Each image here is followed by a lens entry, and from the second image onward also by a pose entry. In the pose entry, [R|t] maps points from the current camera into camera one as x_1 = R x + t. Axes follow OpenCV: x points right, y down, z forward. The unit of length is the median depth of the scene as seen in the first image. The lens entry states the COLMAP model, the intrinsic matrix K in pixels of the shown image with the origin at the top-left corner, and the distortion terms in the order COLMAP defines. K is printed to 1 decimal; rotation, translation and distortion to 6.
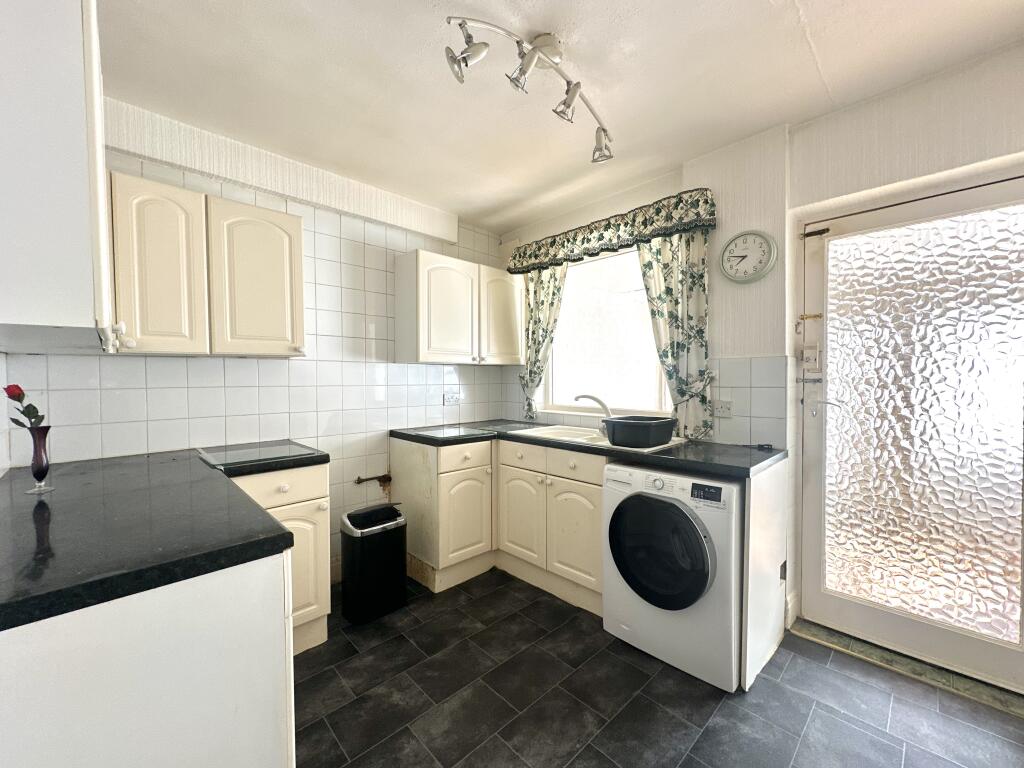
lens RADIAL K [[411.8, 0, 512.9], [0, 411.8, 384.7], [0, 0, 1]] dist [0.014238, 0.000119]
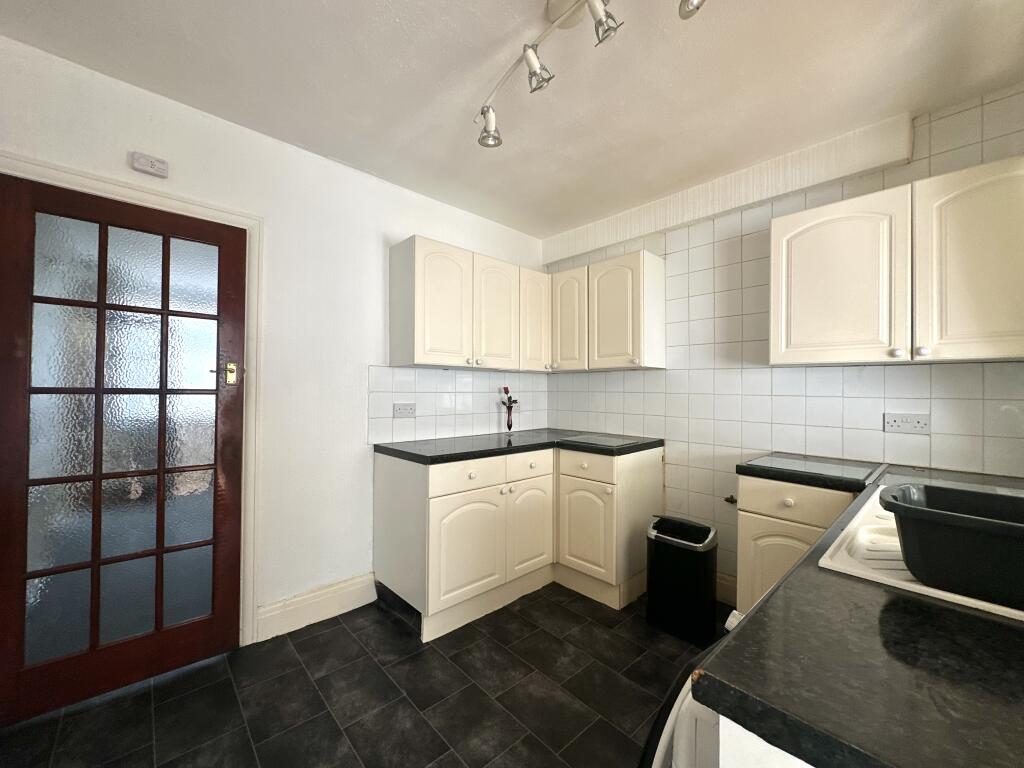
lens RADIAL K [[411.8, 0, 512.0], [0, 411.8, 385.8], [0, 0, 1]] dist [0.014238, 0.000119]
pose [[-0.019376, -0.004727, -0.999801, 0.753047], [-0.028642, 0.999581, -0.004171, 0.000680], [0.999402, 0.028555, -0.019504, 0.733406]]
